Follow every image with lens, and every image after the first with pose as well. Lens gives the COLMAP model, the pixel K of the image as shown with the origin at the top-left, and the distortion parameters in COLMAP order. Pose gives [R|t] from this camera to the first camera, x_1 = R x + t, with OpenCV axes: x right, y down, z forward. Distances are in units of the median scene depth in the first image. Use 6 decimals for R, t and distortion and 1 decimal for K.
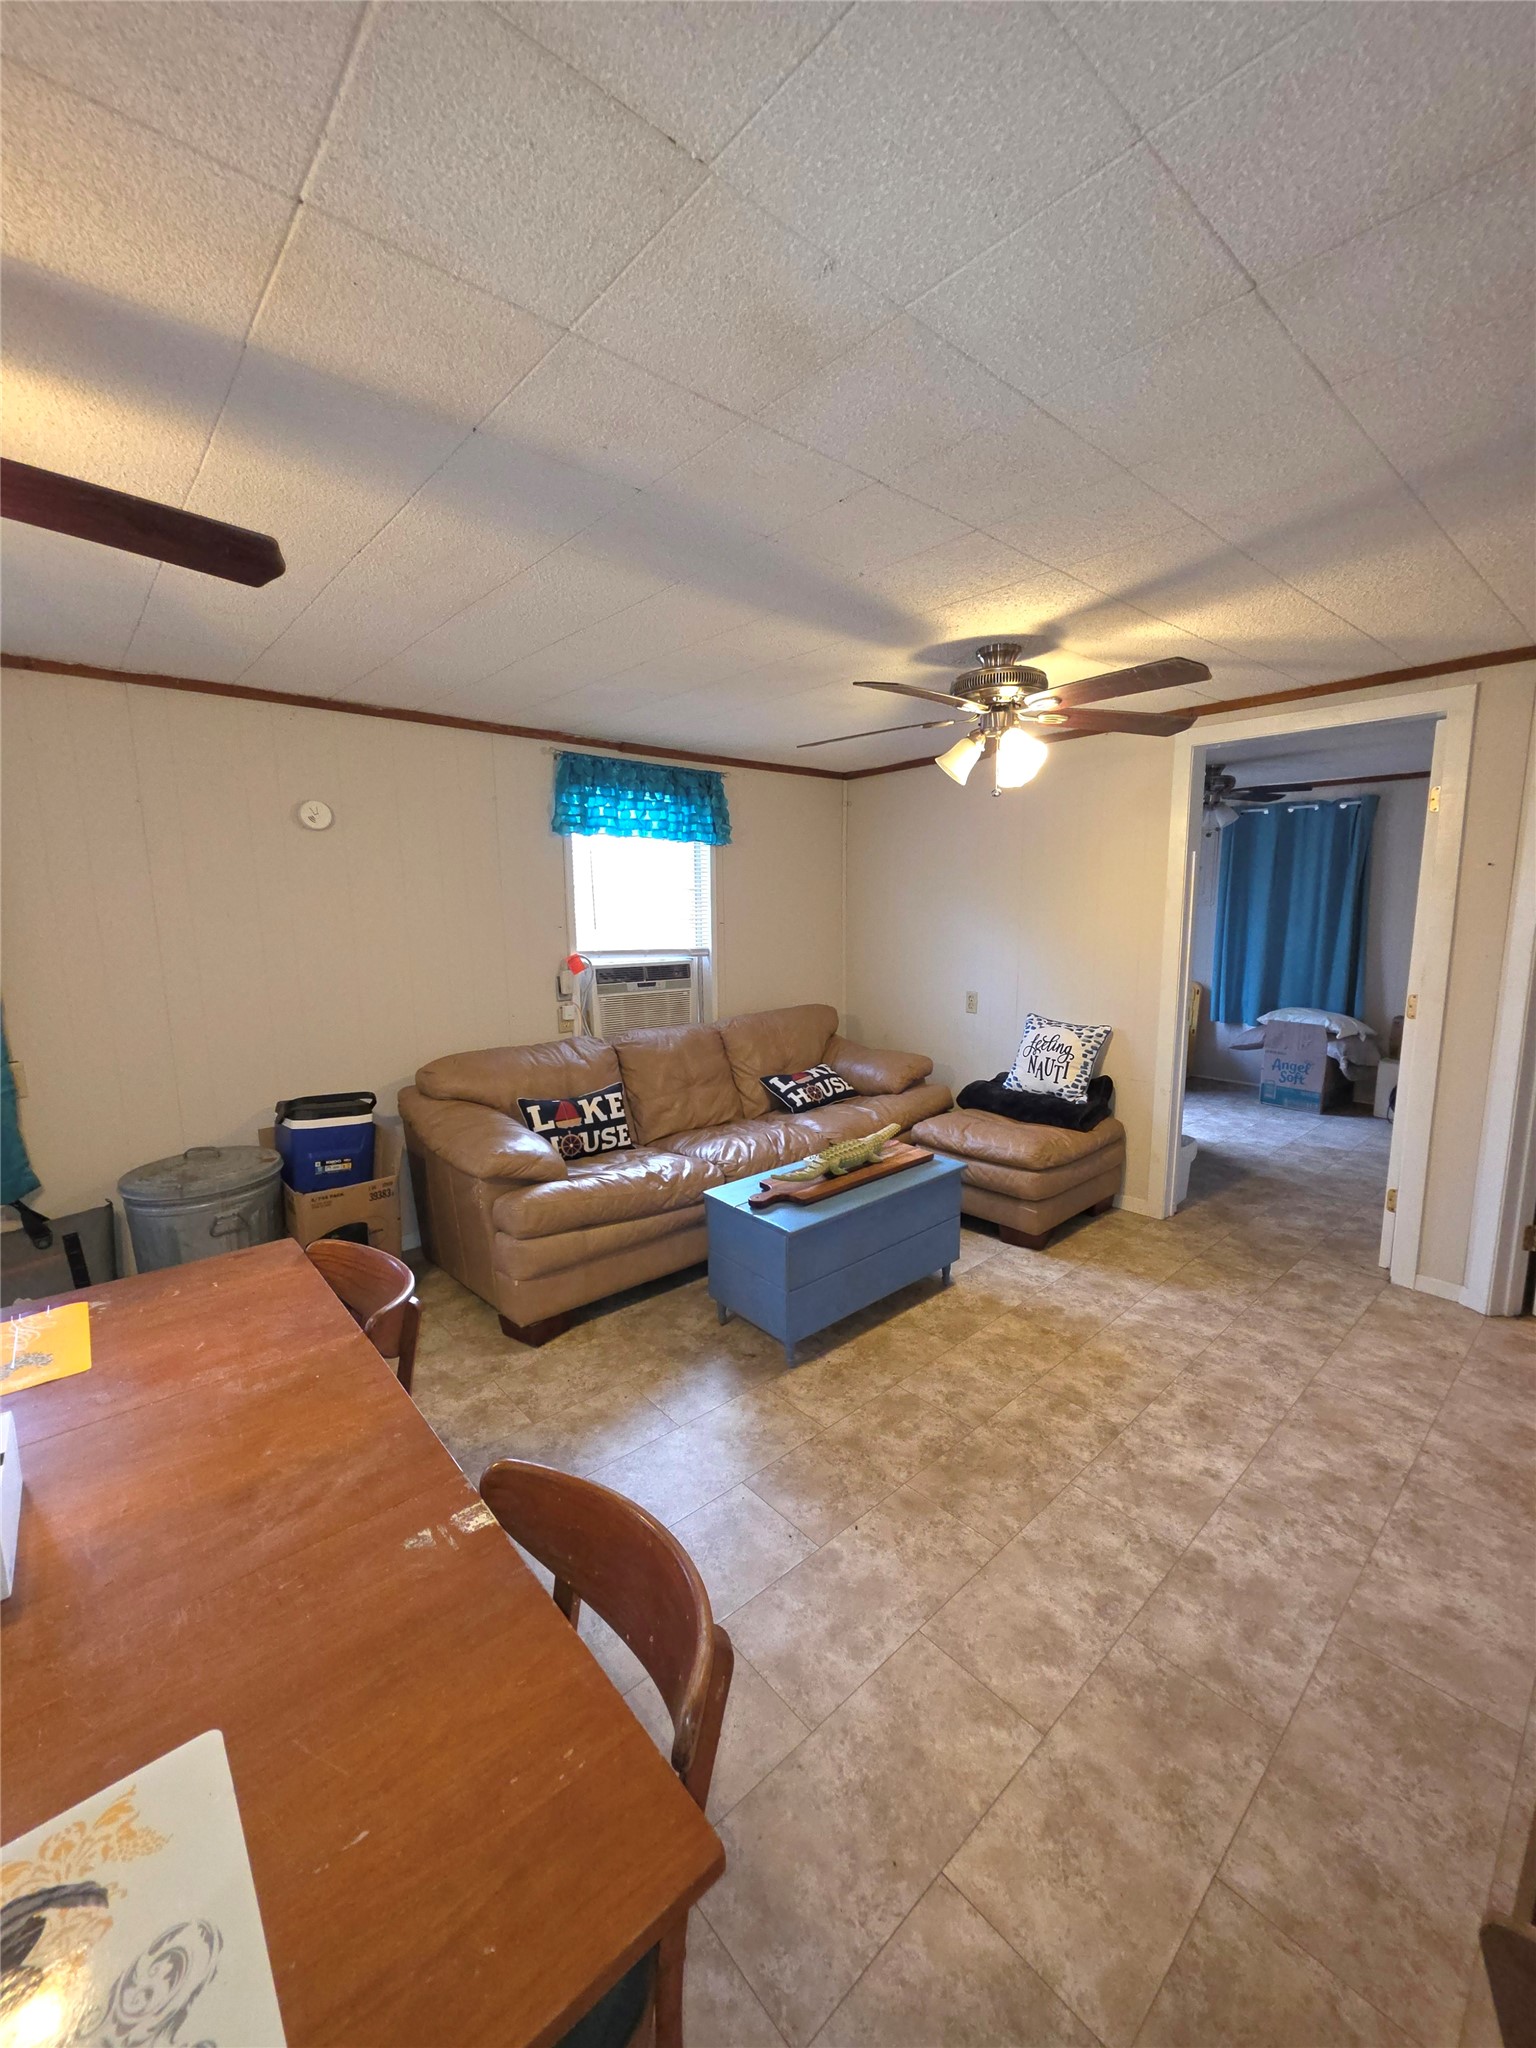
lens RADIAL K [[817.1, 0, 763.3], [0, 817.1, 1015.6], [0, 0, 1]] dist [0.001918, -0.000353]
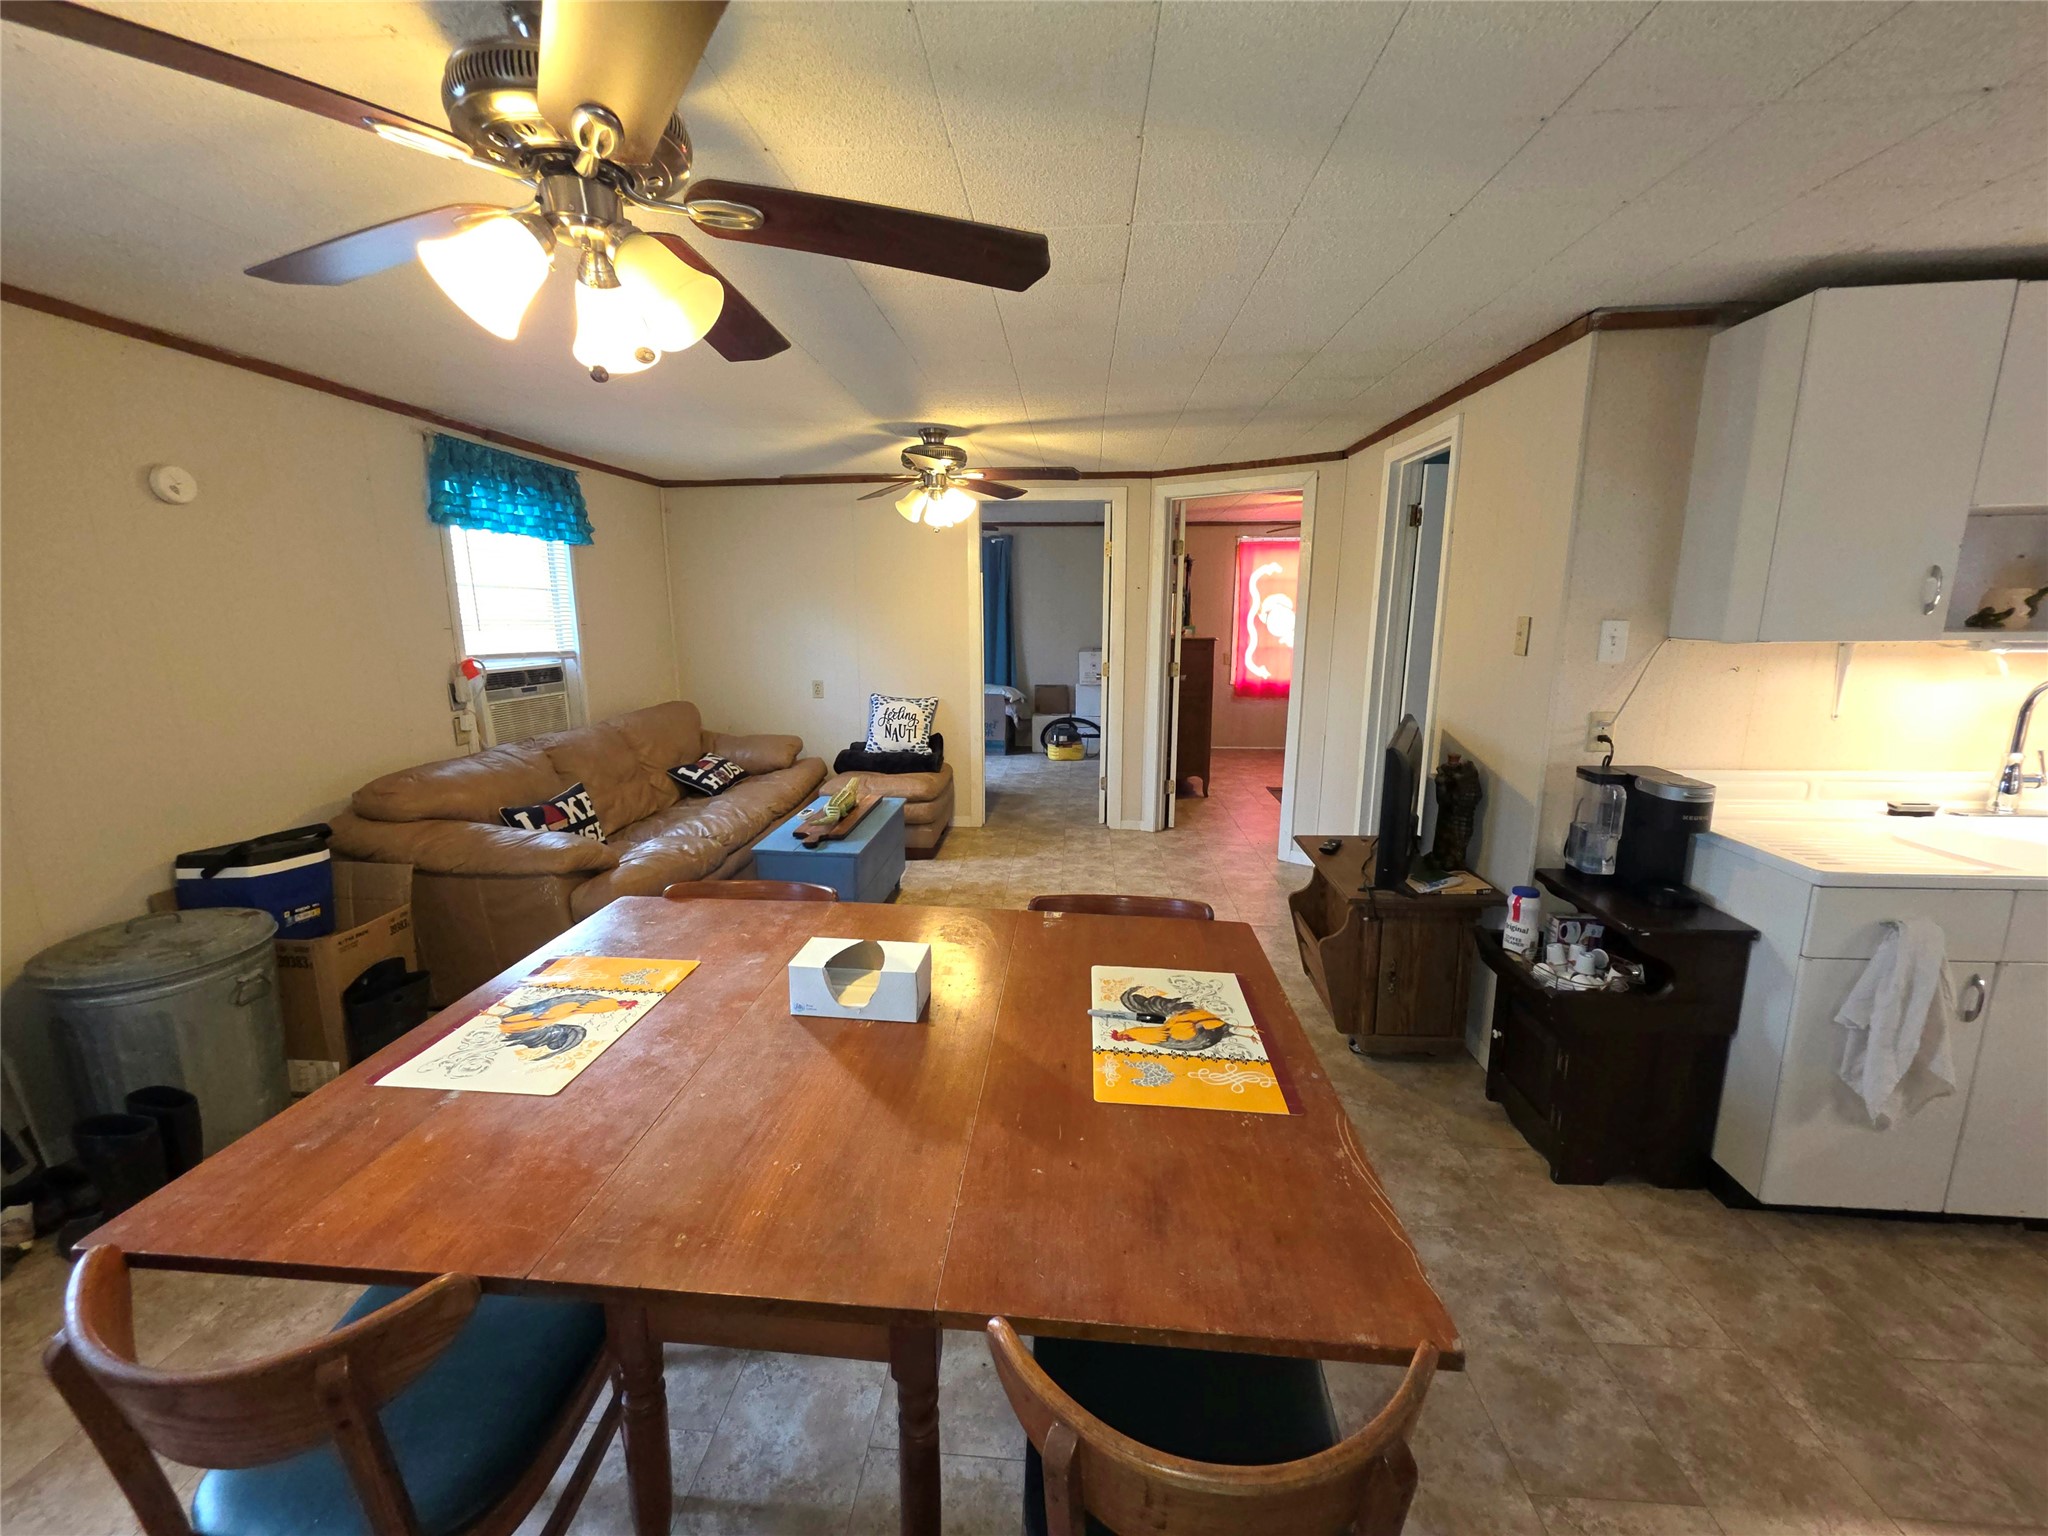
lens RADIAL K [[817.1, 0, 1028.3], [0, 817.1, 753.8], [0, 0, 1]] dist [0.001918, -0.000353]
pose [[0.709339, -0.115376, 0.695361, -0.425563], [0.087801, 0.993292, 0.075243, 0.016858], [-0.699378, 0.007681, 0.714711, -0.094647]]
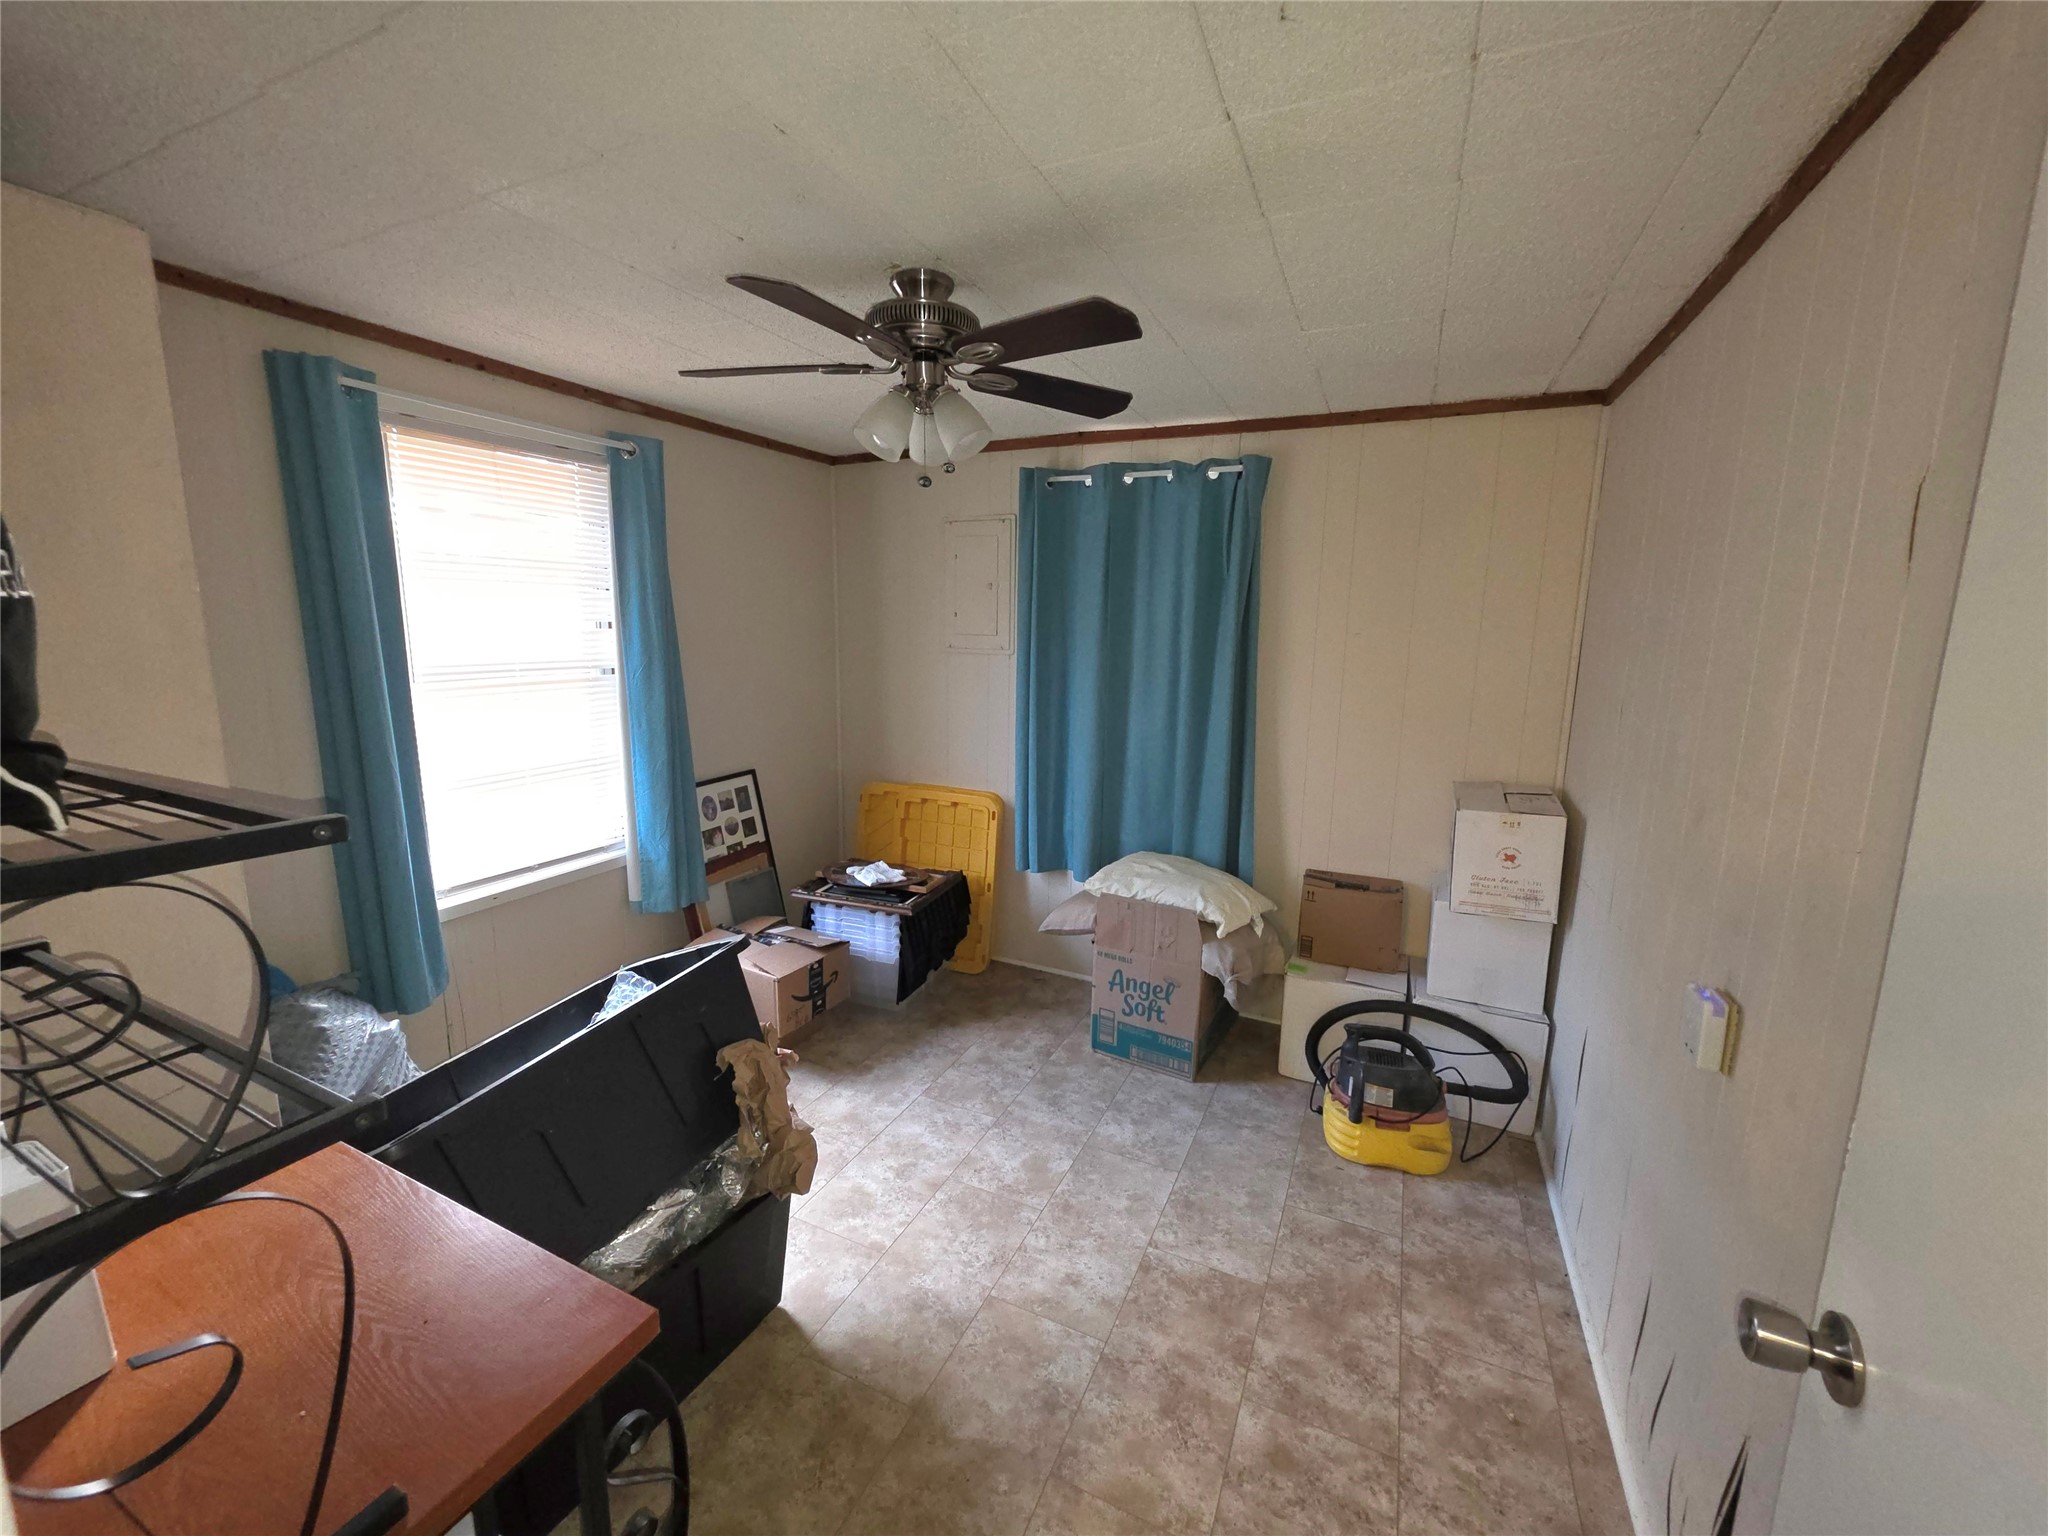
lens RADIAL K [[817.1, 0, 1015.7], [0, 817.1, 768.1], [0, 0, 1]] dist [0.001918, -0.000353]
pose [[0.917017, -0.048759, 0.395858, 0.553437], [0.035447, 0.998535, 0.040878, -0.138395], [-0.397271, -0.023454, 0.917402, 0.830272]]
